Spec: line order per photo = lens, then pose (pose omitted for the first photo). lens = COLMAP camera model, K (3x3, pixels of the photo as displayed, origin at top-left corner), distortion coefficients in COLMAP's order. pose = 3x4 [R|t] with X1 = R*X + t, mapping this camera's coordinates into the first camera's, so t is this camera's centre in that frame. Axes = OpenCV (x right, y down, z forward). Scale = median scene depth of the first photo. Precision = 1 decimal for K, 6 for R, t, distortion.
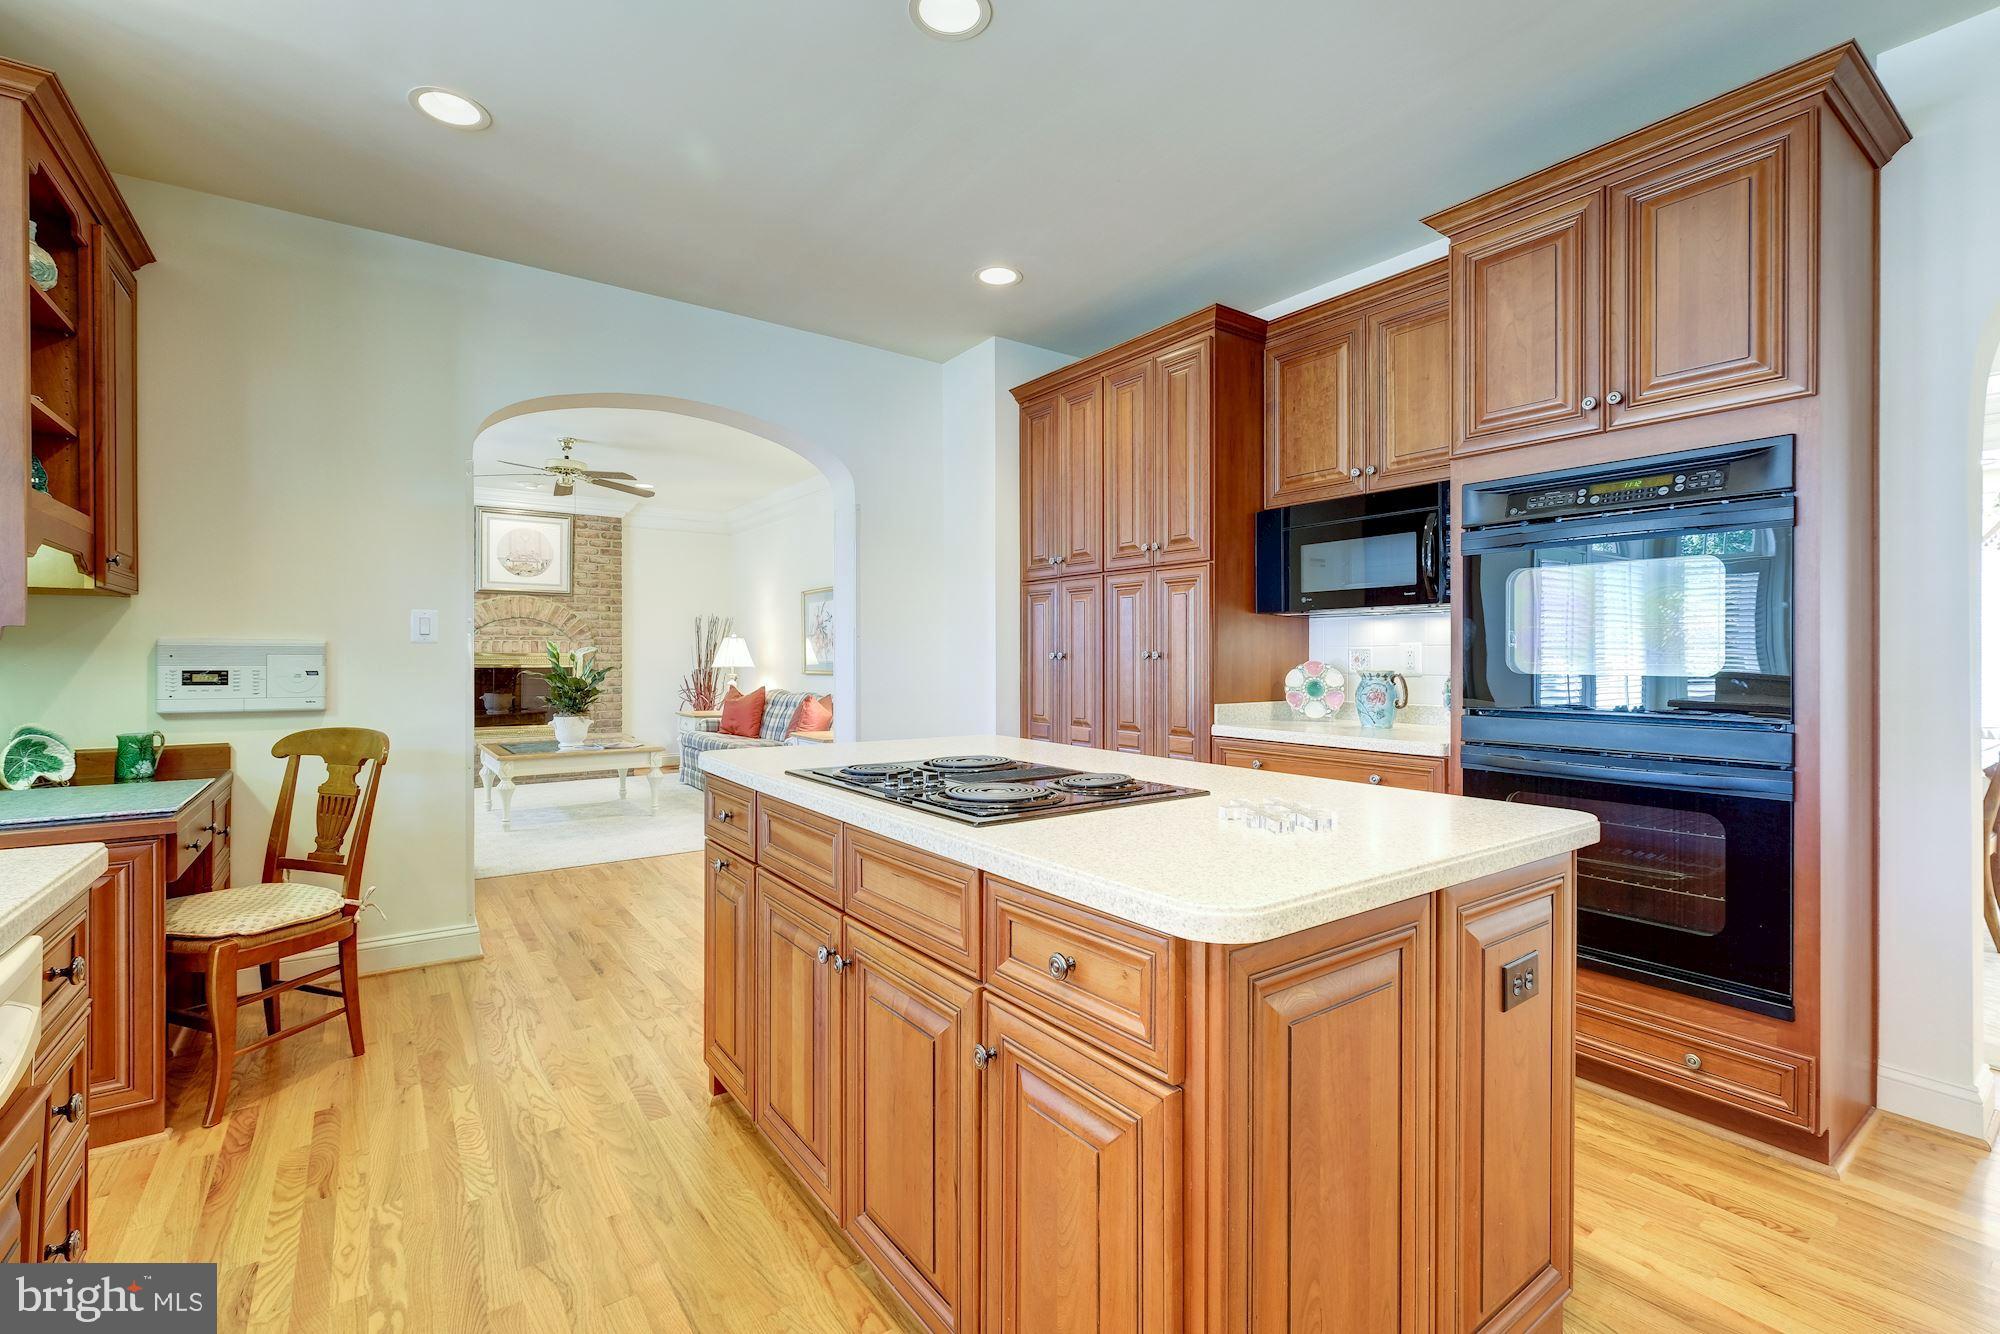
lens RADIAL K [[923.2, 0, 1035.1], [0, 923.2, 654.7], [0, 0, 1]] dist [0.001534, 0.000134]
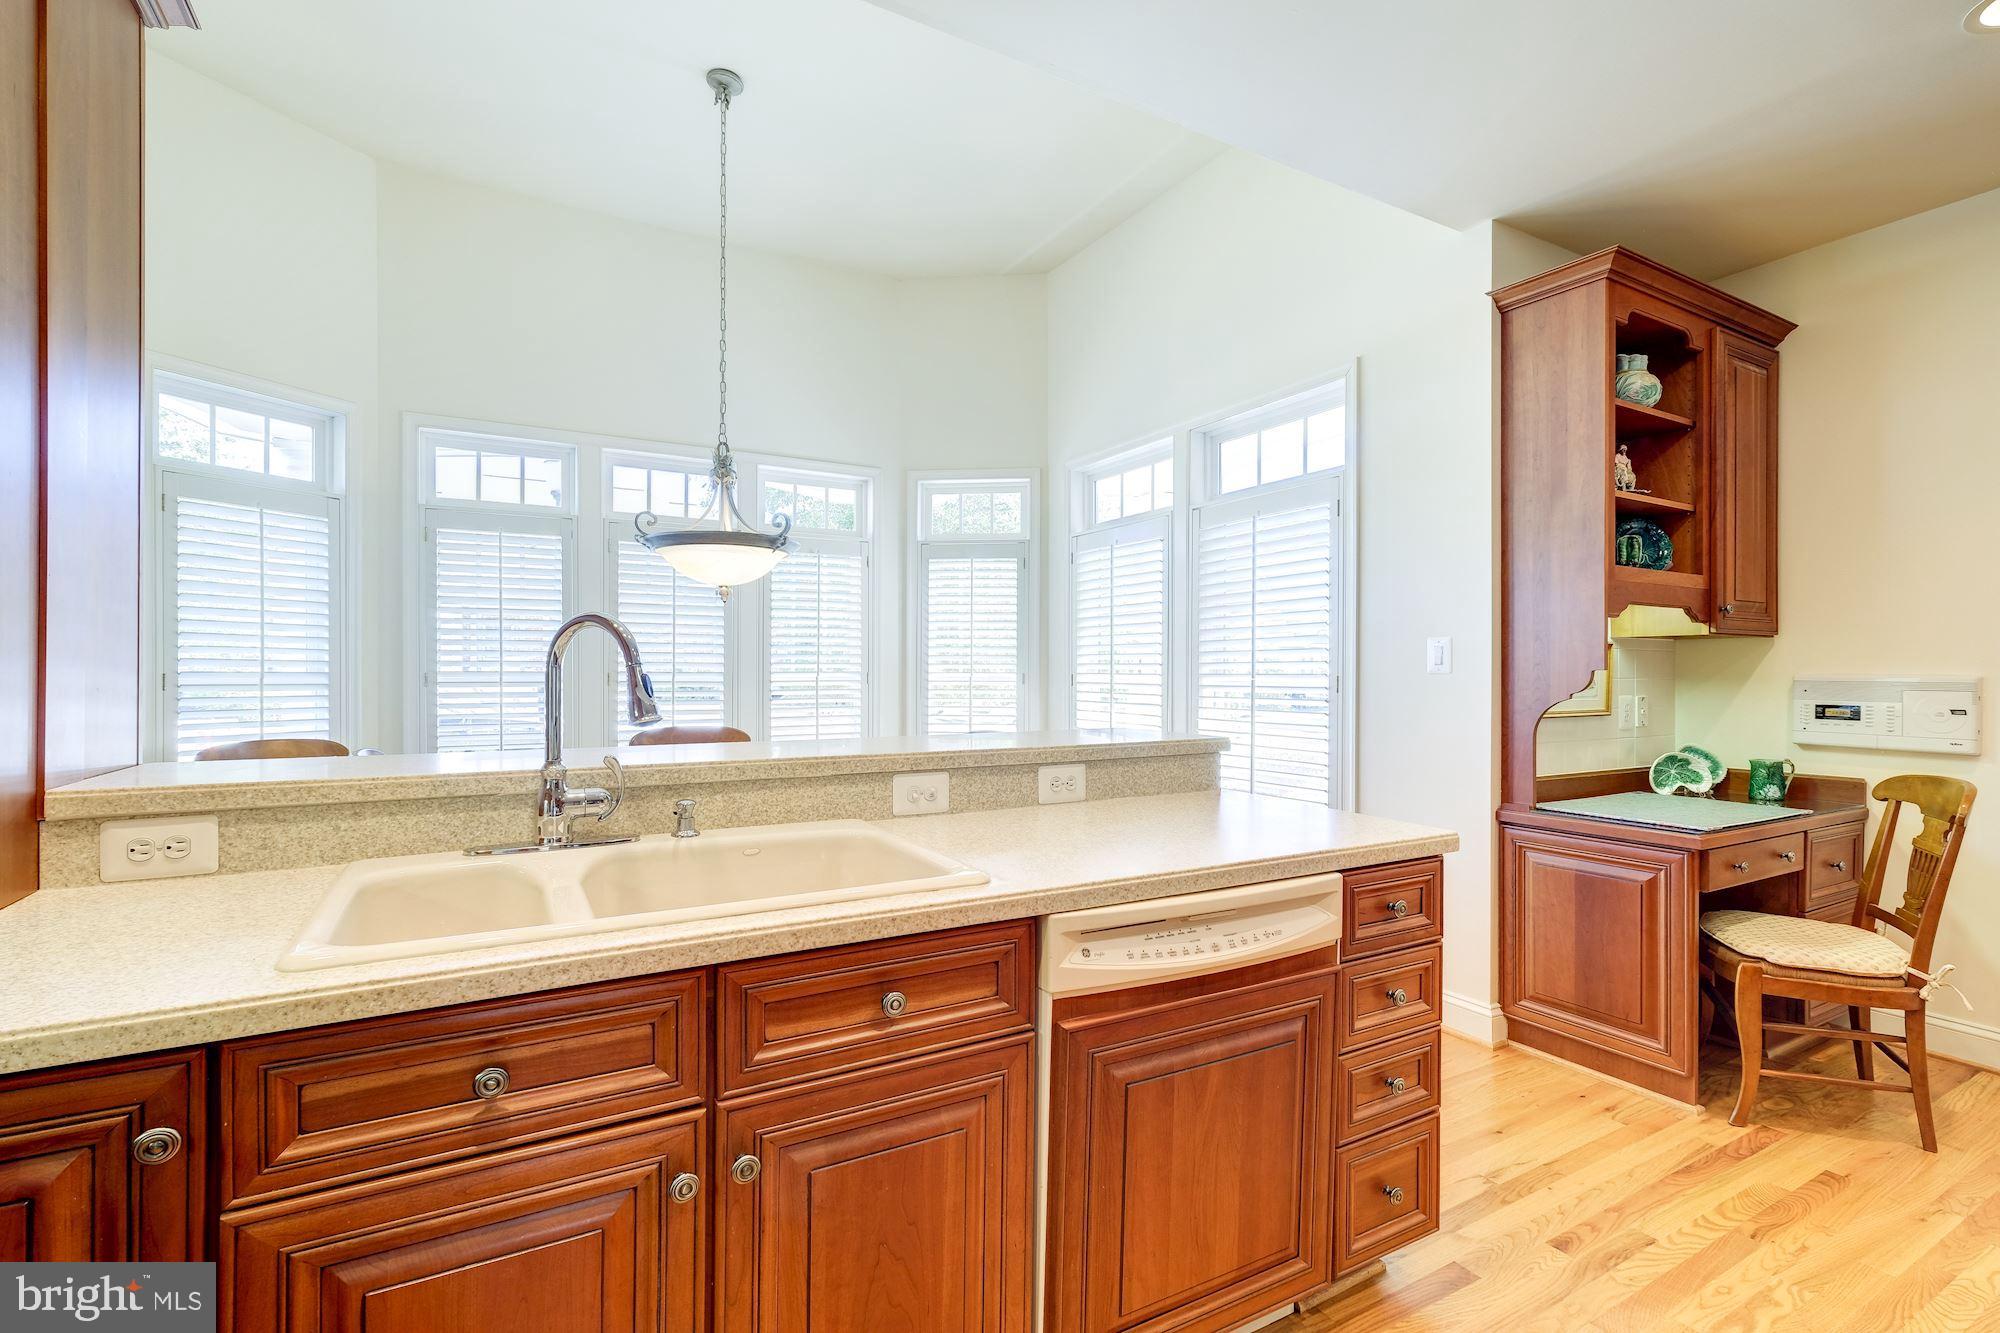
lens RADIAL K [[883.4, 0, 1000.0], [0, 883.4, 666.5], [0, 0, 1]] dist [-0.000959, 0.000182]
pose [[-0.130079, -0.002799, -0.991500, 0.228663], [-0.001929, 0.999995, -0.002570, -0.025278], [0.991502, 0.001578, -0.130084, 0.240471]]
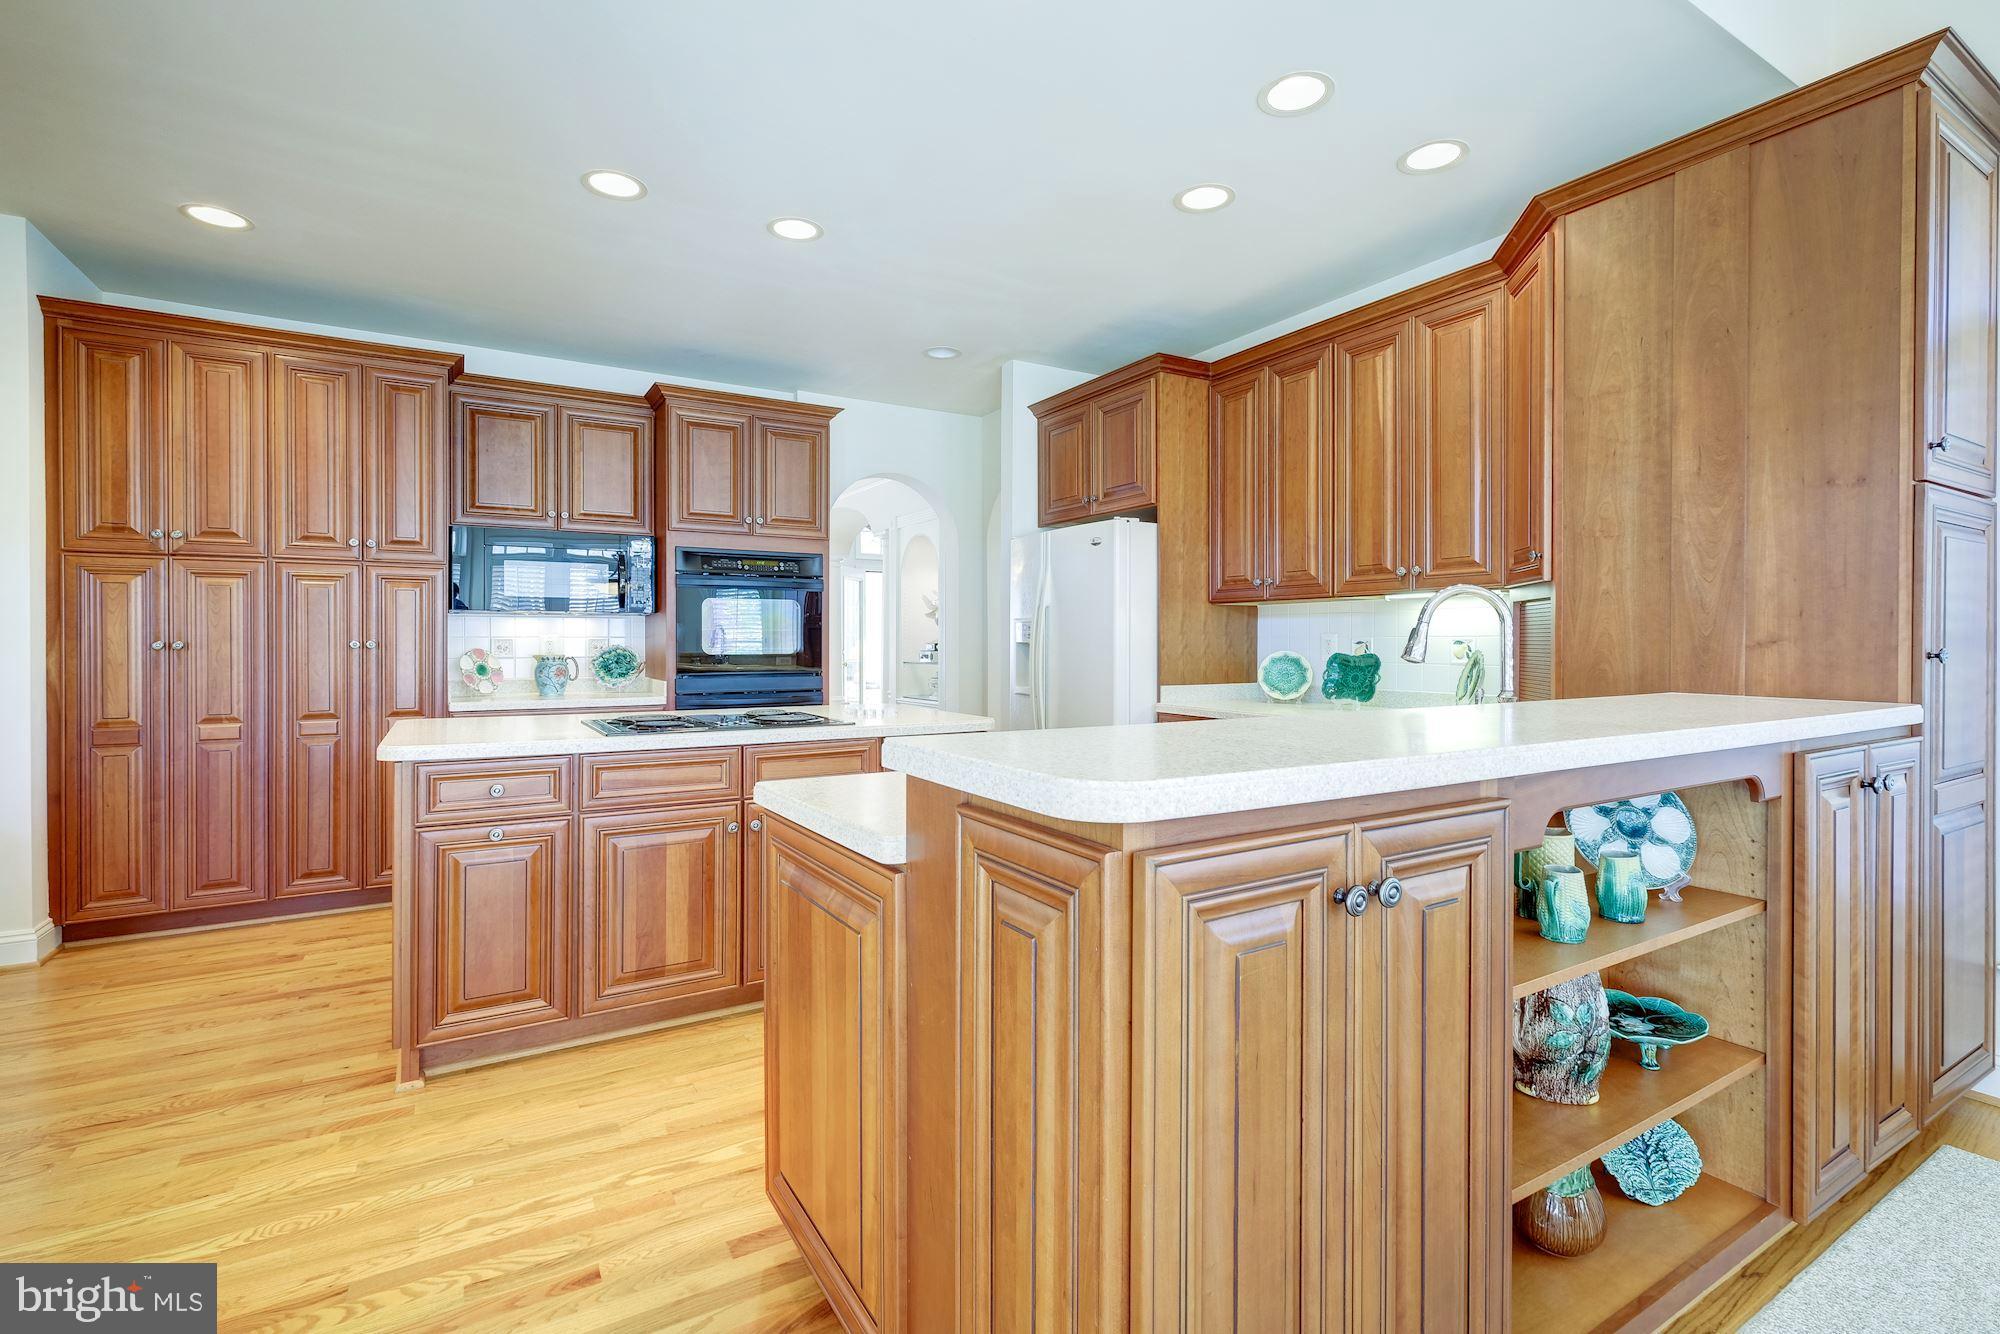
lens RADIAL K [[880.3, 0, 989.8], [0, 880.3, 642.5], [0, 0, 1]] dist [-0.000029, 0.000017]
pose [[0.098568, -0.004018, 0.995122, -1.180216], [-0.001516, 0.999990, 0.004188, -0.010375], [-0.995129, -0.001921, 0.098561, 0.258755]]
